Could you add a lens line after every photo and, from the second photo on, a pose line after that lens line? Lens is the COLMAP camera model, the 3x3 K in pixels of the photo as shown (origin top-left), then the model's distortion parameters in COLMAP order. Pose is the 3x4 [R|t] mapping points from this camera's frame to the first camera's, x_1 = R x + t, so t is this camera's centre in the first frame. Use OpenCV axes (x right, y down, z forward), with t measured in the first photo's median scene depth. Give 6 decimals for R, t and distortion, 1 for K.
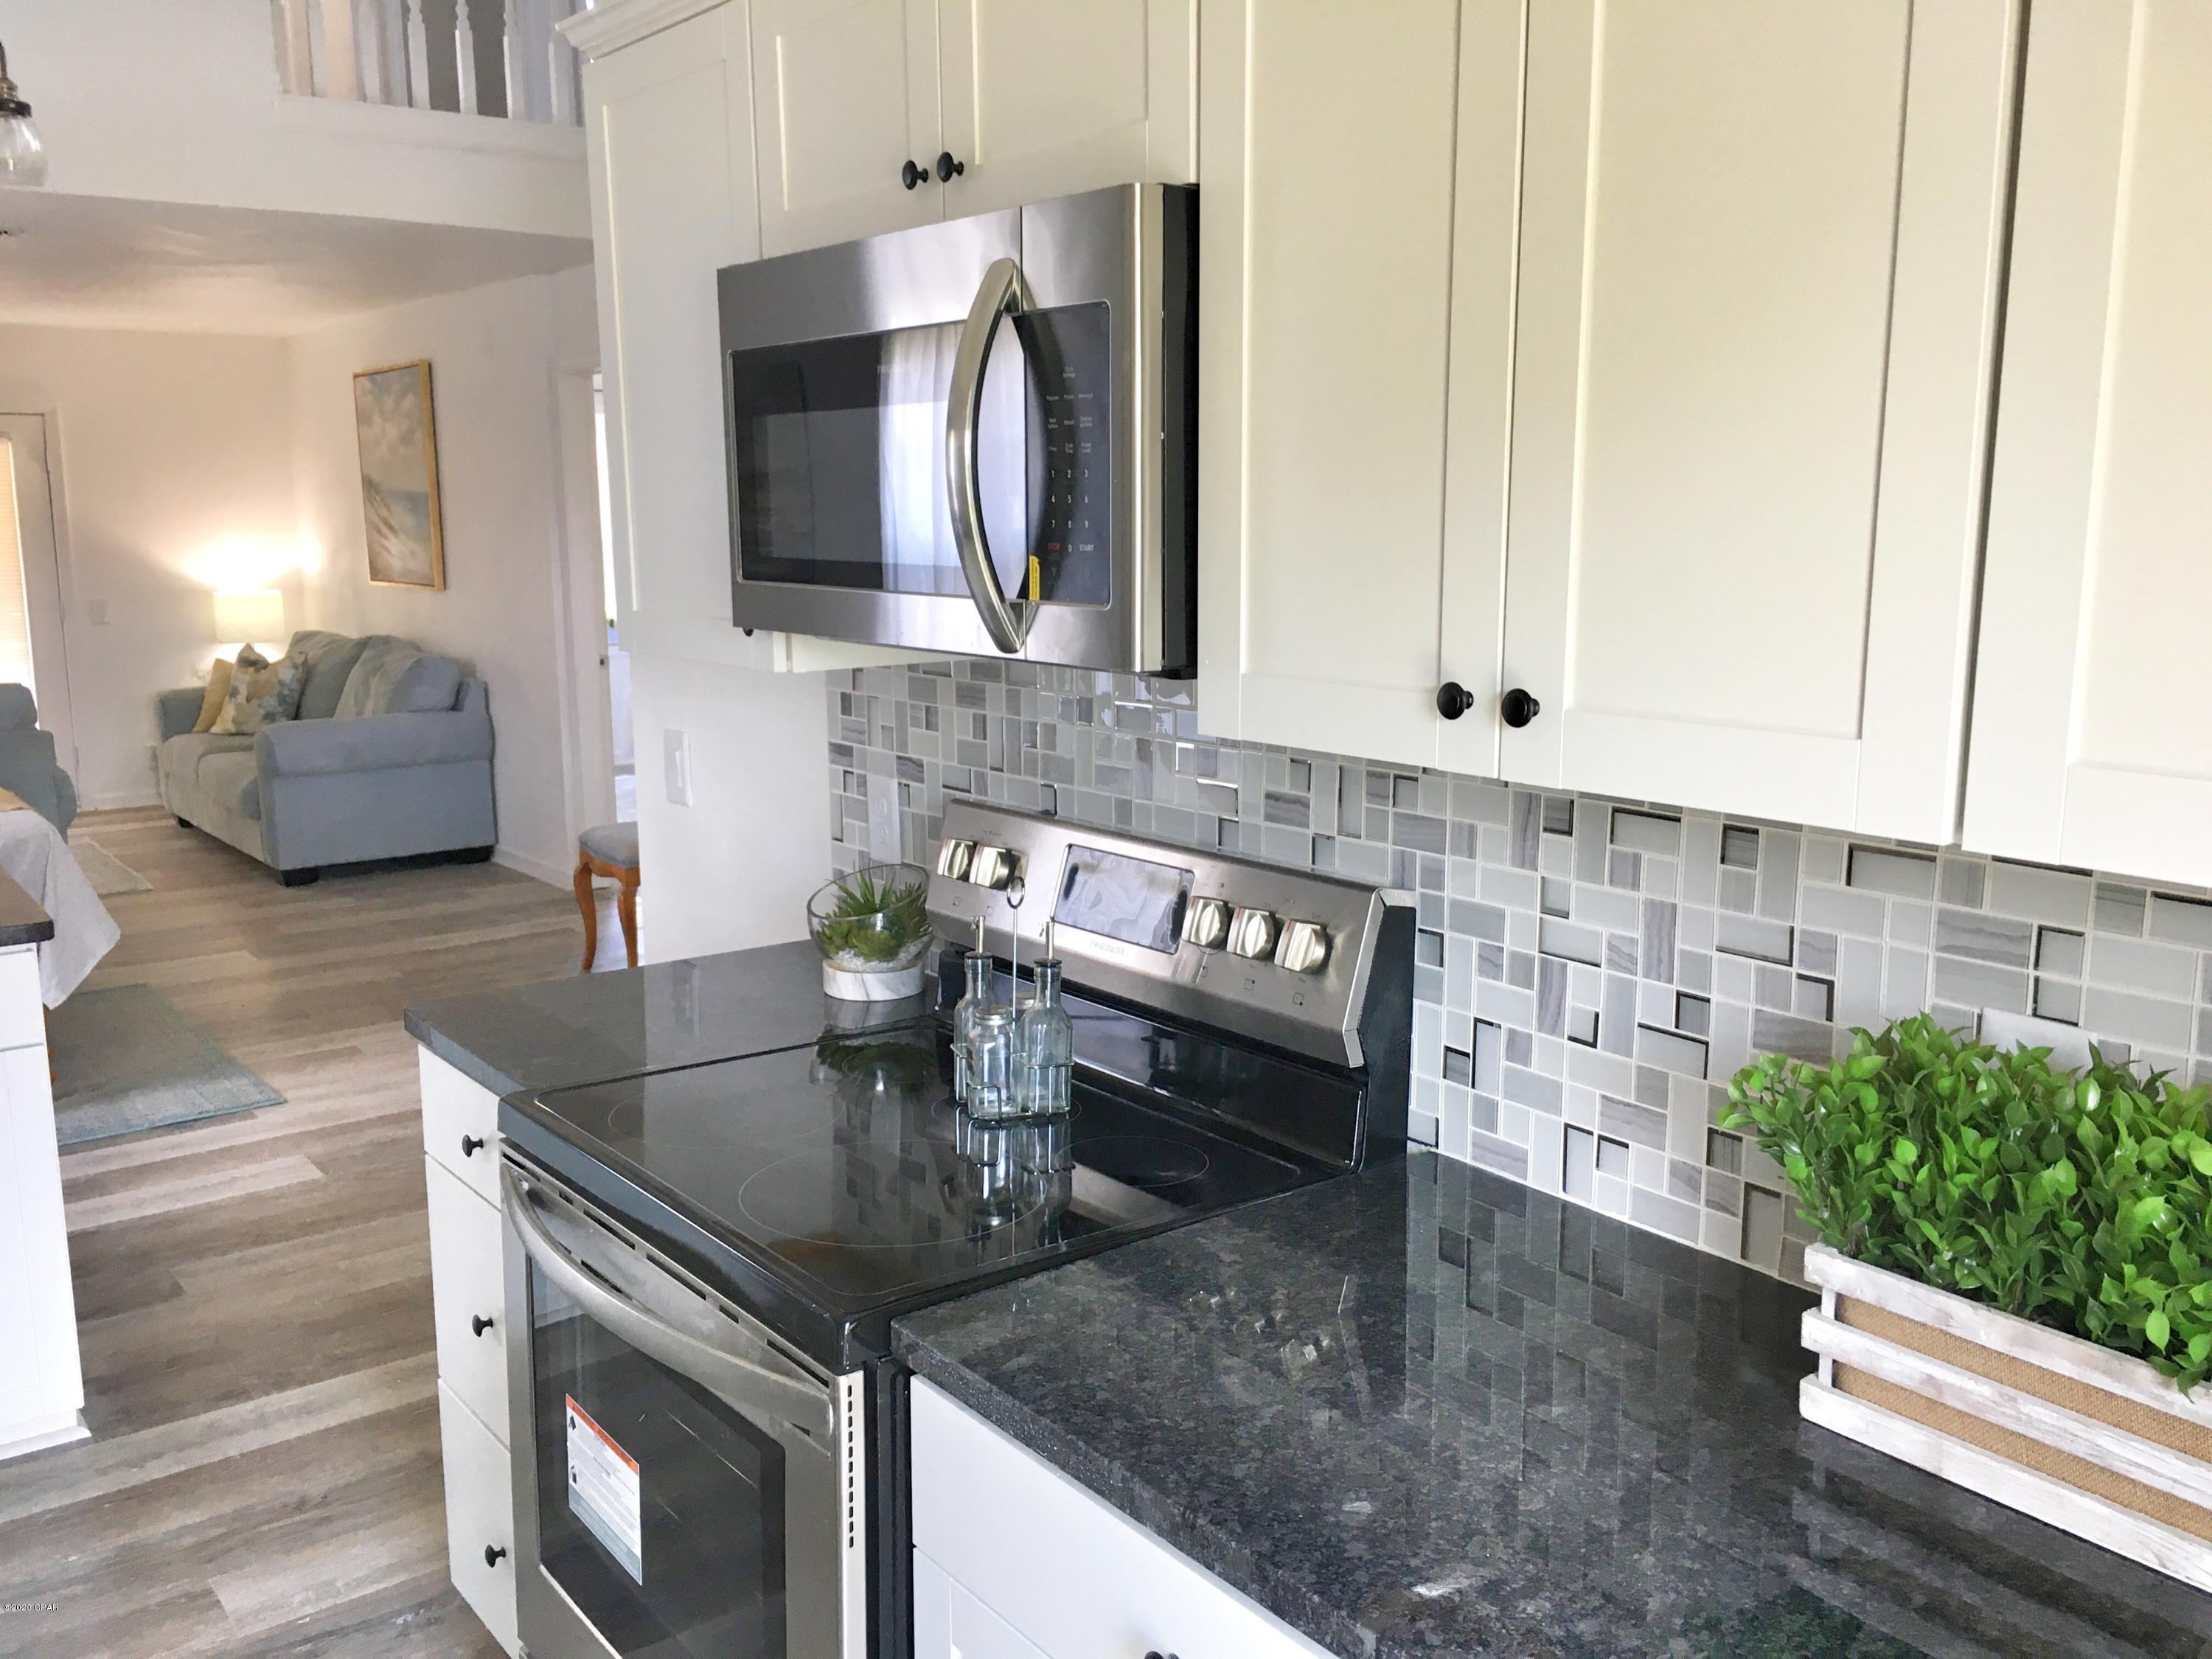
lens RADIAL K [[1926.3, 0, 1106.0], [0, 1926.3, 829.5], [0, 0, 1]] dist [-0.005076, -0.012425]
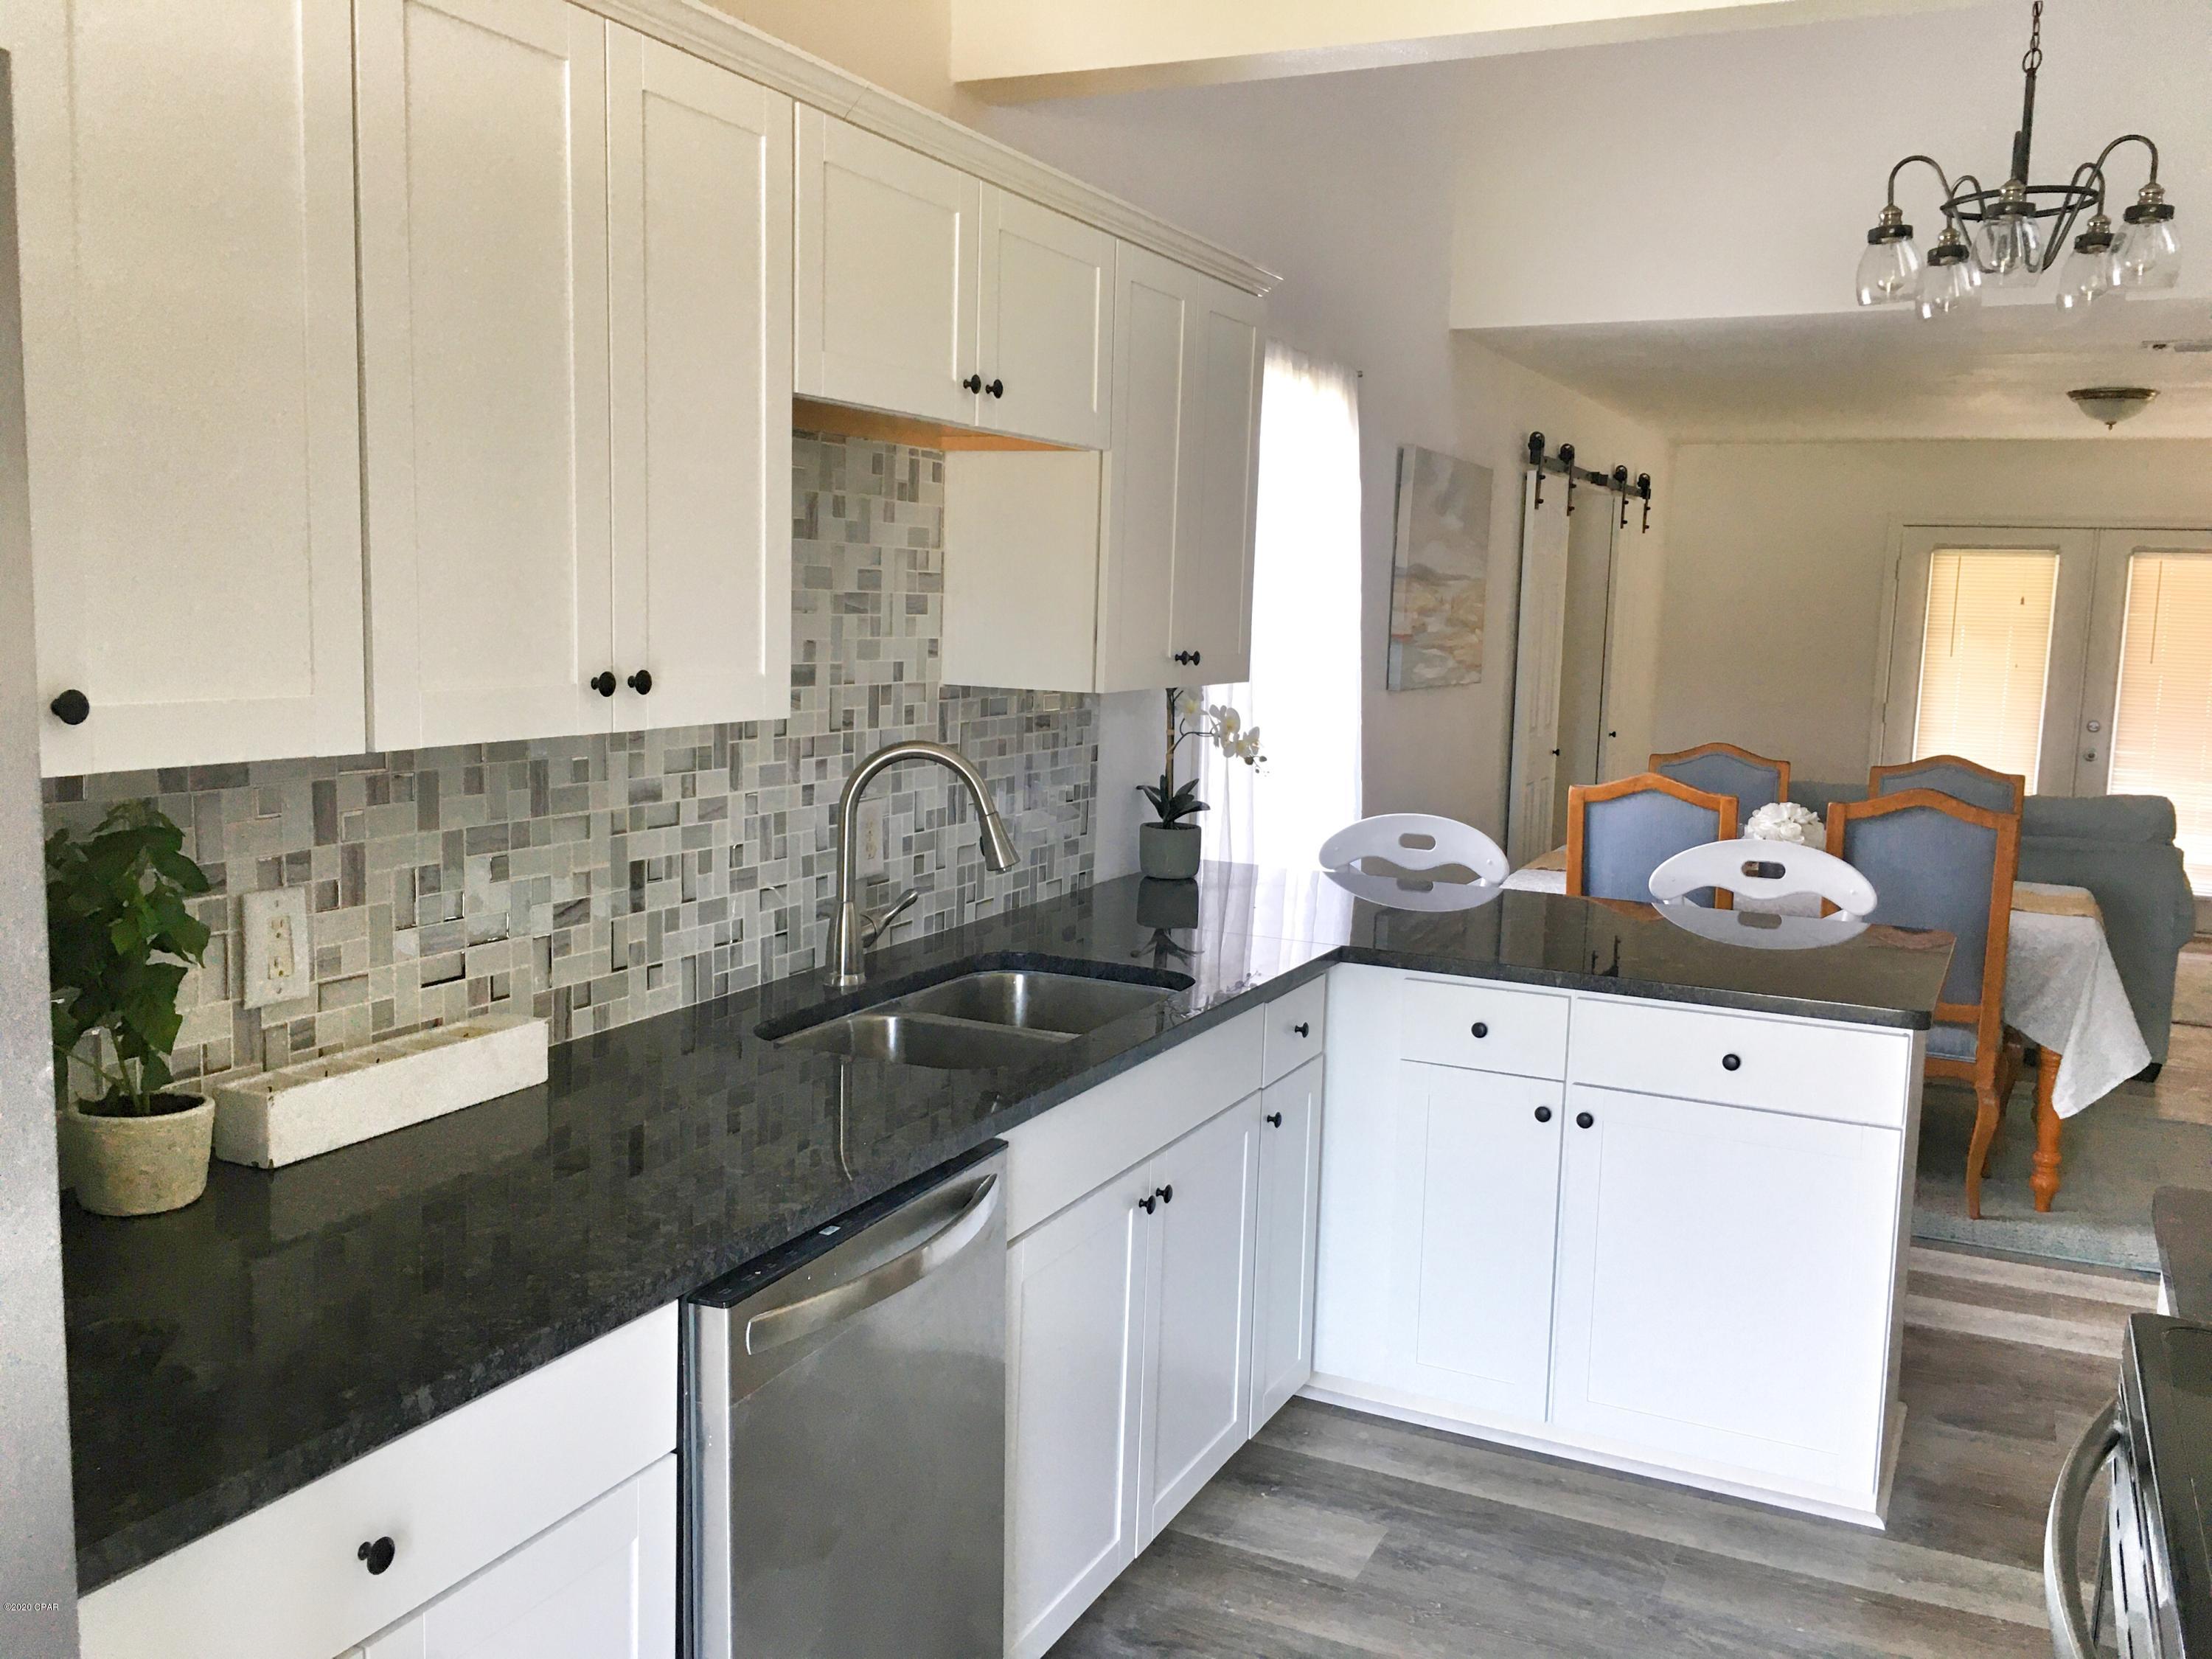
lens RADIAL K [[1898.3, 0, 1106.0], [0, 1898.3, 829.5], [0, 0, 1]] dist [0.074999, -0.092279]
pose [[0.457983, 0.126240, -0.879952, 0.117576], [-0.181878, 0.982233, 0.046252, -0.013574], [0.870156, 0.138861, 0.472806, 0.123992]]
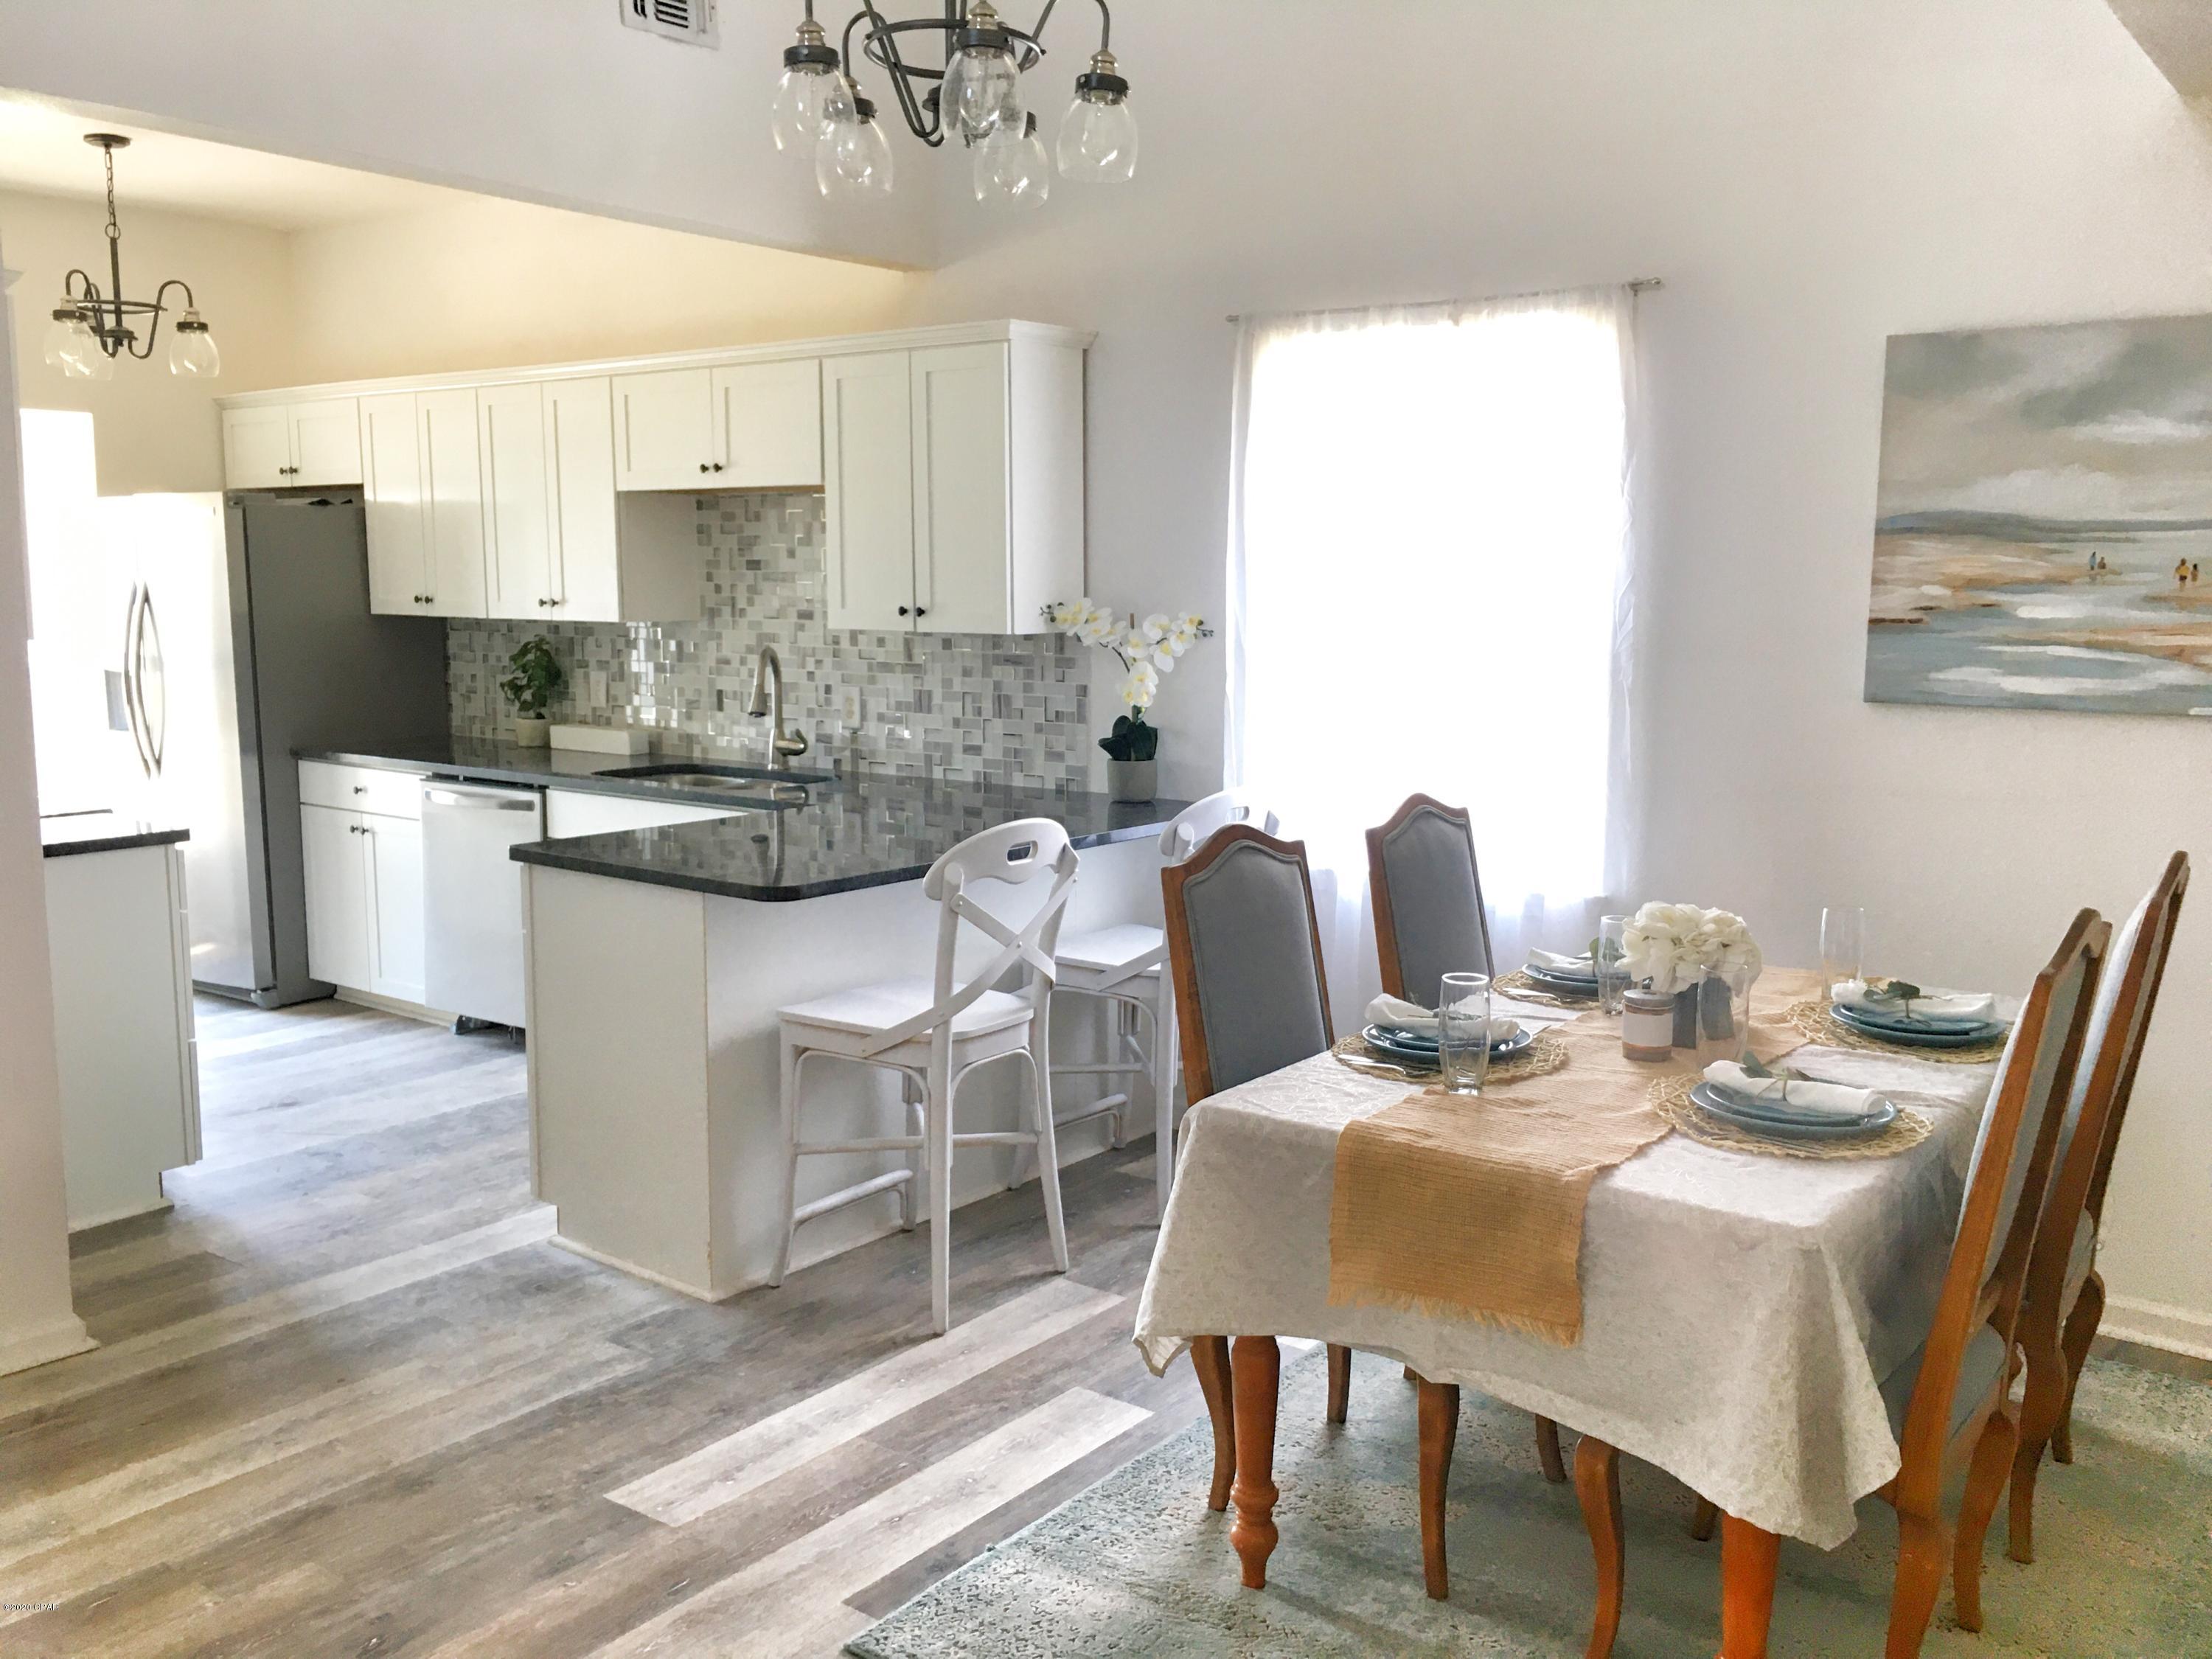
lens RADIAL K [[1898.3, 0, 1106.0], [0, 1898.3, 829.5], [0, 0, 1]] dist [0.074999, -0.092279]
pose [[-0.964552, 0.038033, -0.261138, -0.553824], [-0.043491, 0.953118, 0.299456, -0.376191], [0.260284, 0.300198, -0.917678, 2.207780]]
